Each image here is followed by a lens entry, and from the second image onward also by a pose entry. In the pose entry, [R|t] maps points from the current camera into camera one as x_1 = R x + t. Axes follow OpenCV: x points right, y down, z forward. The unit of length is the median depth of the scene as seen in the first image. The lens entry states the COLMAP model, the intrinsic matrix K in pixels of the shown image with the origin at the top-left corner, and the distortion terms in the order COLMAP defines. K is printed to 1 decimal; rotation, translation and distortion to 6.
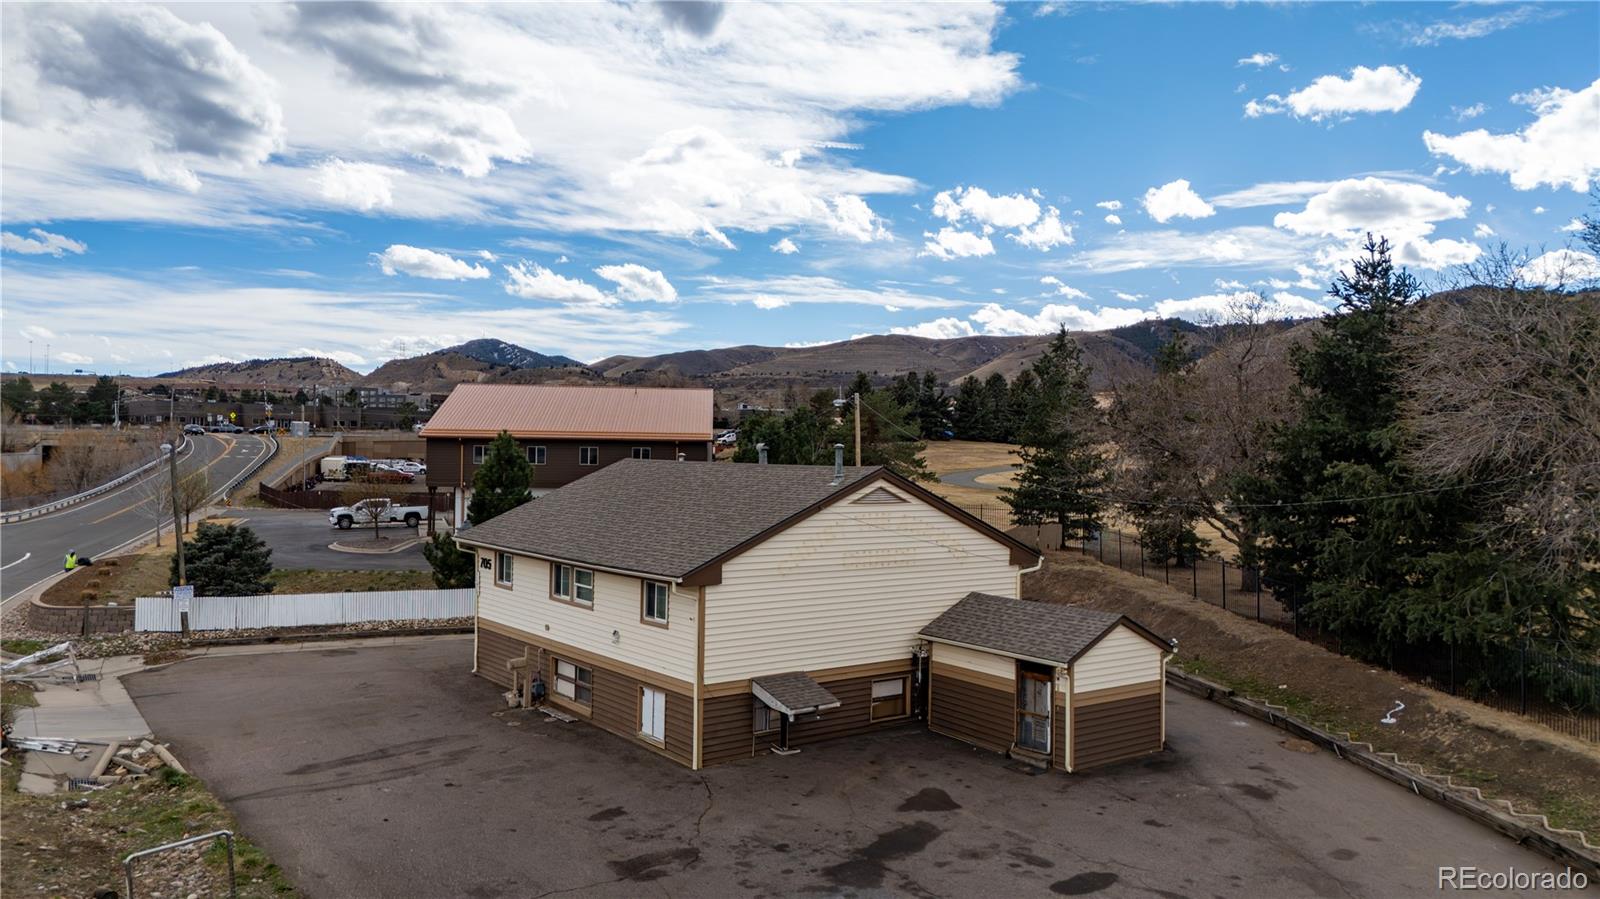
lens RADIAL K [[1174.5, 0, 800.0], [0, 1174.5, 449.5], [0, 0, 1]] dist [0.074861, -0.061158]
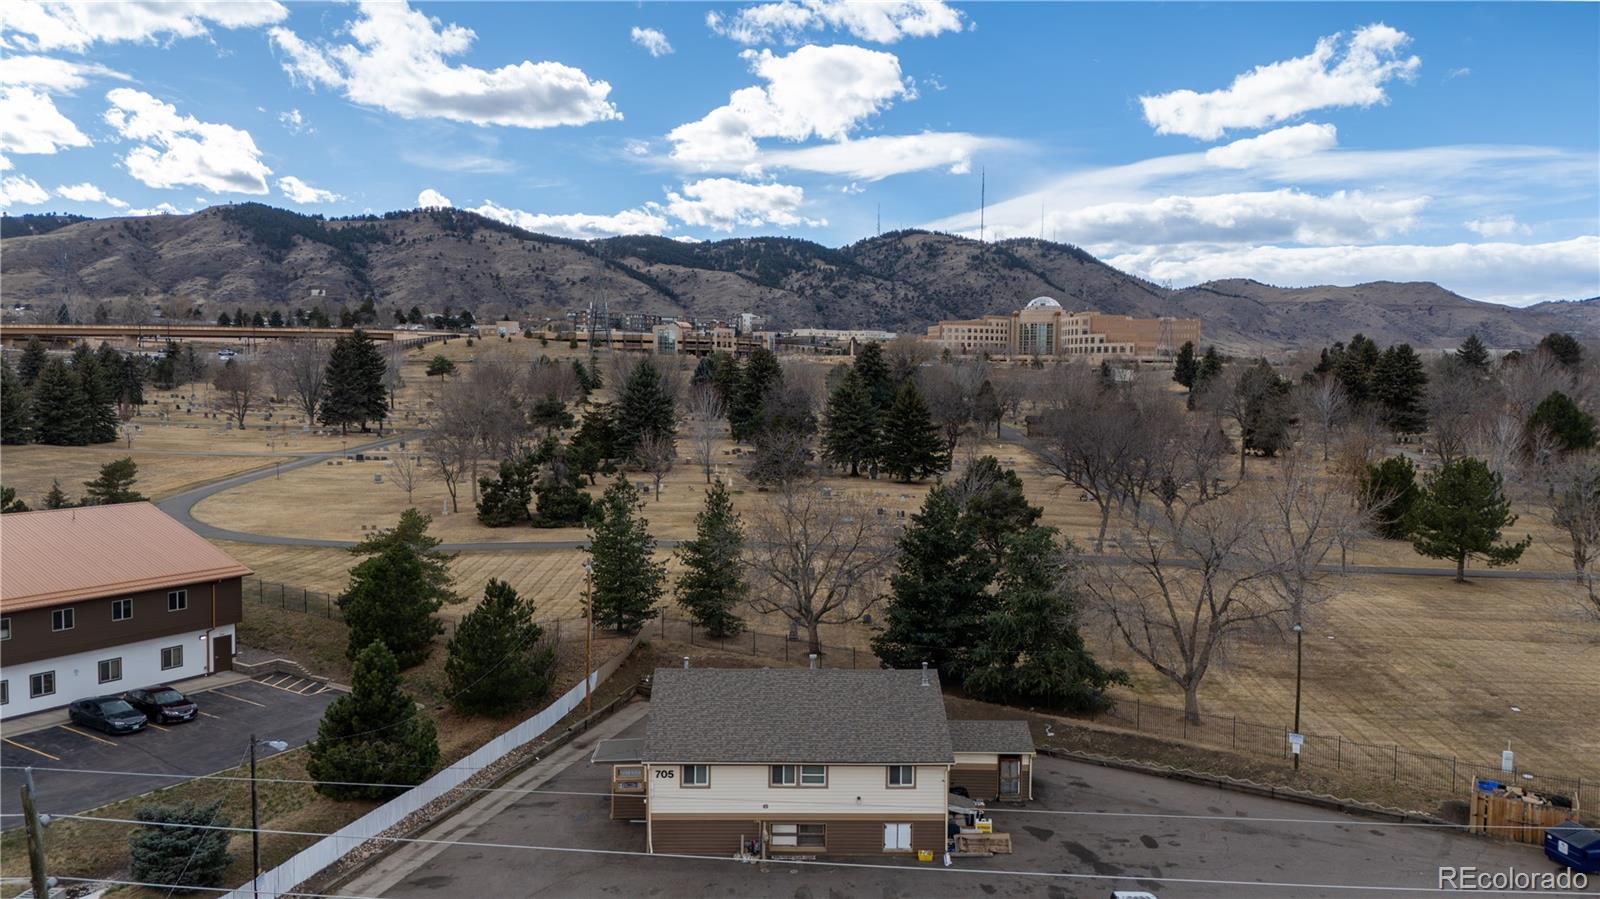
lens RADIAL K [[1191.5, 0, 800.0], [0, 1191.5, 449.5], [0, 0, 1]] dist [0.075454, -0.069054]
pose [[0.582742, -0.062119, 0.810279, -1.478626], [-0.000153, 0.997066, 0.076549, -0.450806], [-0.812657, -0.044732, 0.581023, 0.070562]]
